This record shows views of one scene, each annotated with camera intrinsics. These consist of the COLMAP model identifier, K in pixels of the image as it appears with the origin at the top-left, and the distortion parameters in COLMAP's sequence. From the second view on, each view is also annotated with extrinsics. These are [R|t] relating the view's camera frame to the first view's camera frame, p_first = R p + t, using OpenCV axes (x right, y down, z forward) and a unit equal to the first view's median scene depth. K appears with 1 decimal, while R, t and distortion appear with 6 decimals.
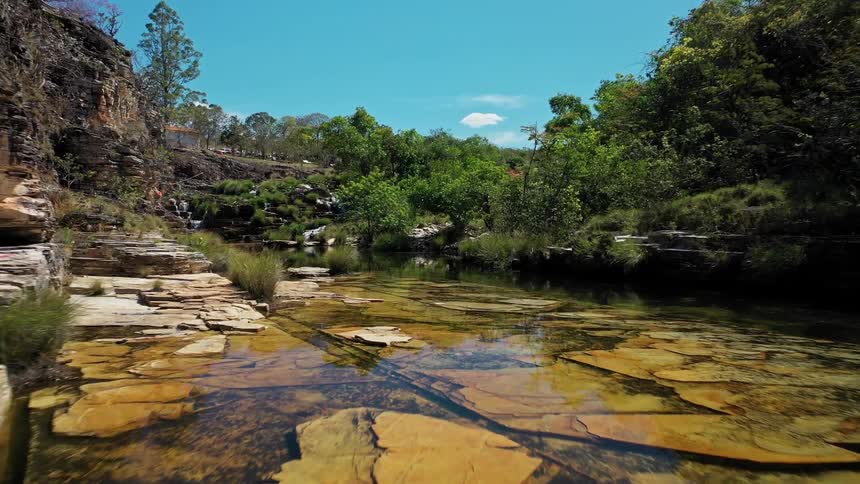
lens RADIAL K [[684.6, 0, 430.0], [0, 684.6, 242.0], [0, 0, 1]] dist [0.001041, -0.042960]
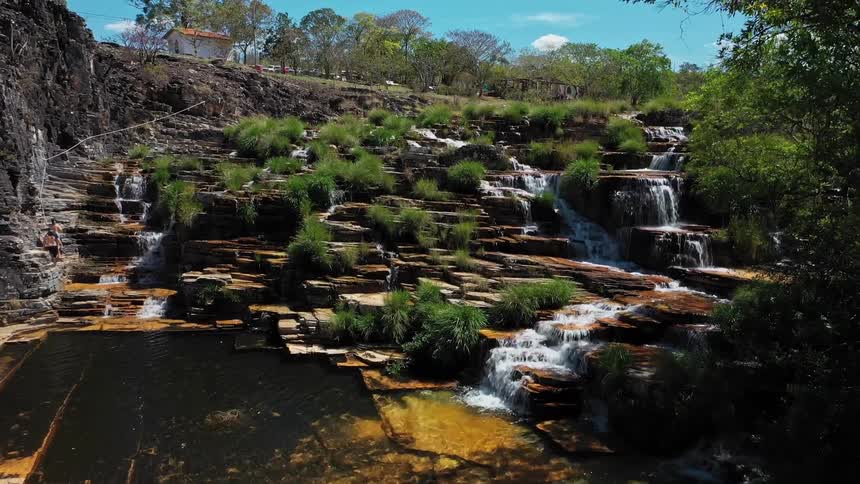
lens RADIAL K [[684.6, 0, 430.0], [0, 684.6, 242.0], [0, 0, 1]] dist [0.001041, -0.042960]
pose [[0.995603, 0.015141, -0.092444, -0.166871], [-0.005403, 0.994490, 0.104693, -0.071299], [0.093520, -0.103733, 0.990199, 0.693543]]
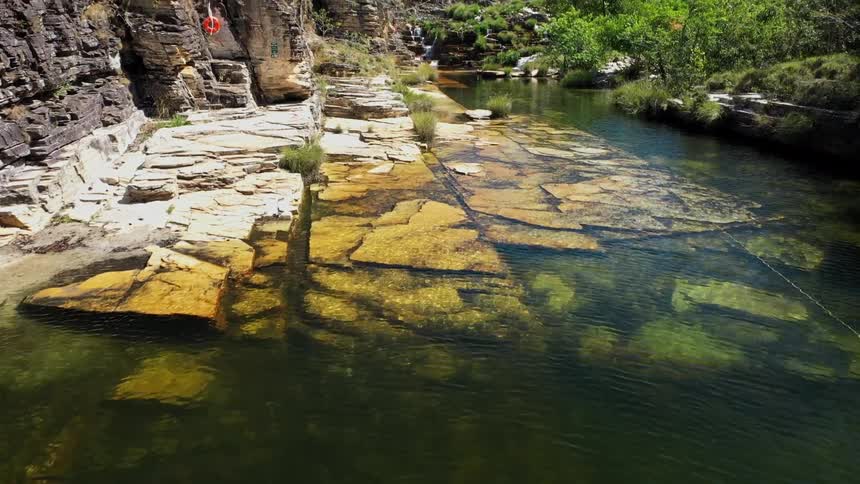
lens RADIAL K [[684.6, 0, 430.0], [0, 684.6, 242.0], [0, 0, 1]] dist [0.001041, -0.042960]
pose [[0.942016, 0.095538, -0.321681, 0.056972], [-0.006777, 0.963836, 0.266410, -0.021590], [0.335500, -0.248782, 0.908596, -0.102846]]
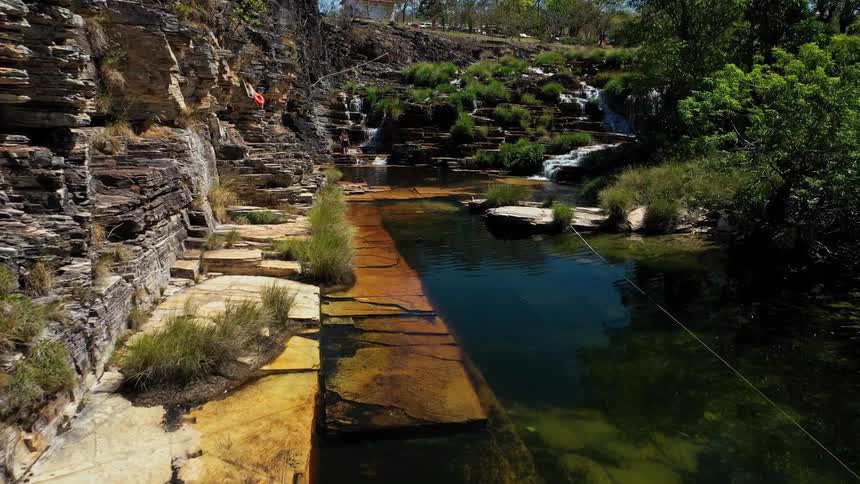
lens RADIAL K [[684.6, 0, 430.0], [0, 684.6, 242.0], [0, 0, 1]] dist [0.001041, -0.042960]
pose [[0.957218, 0.053620, -0.284358, -0.102898], [-0.004343, 0.985233, 0.171161, -0.039230], [0.289336, -0.162604, 0.943316, 0.410957]]
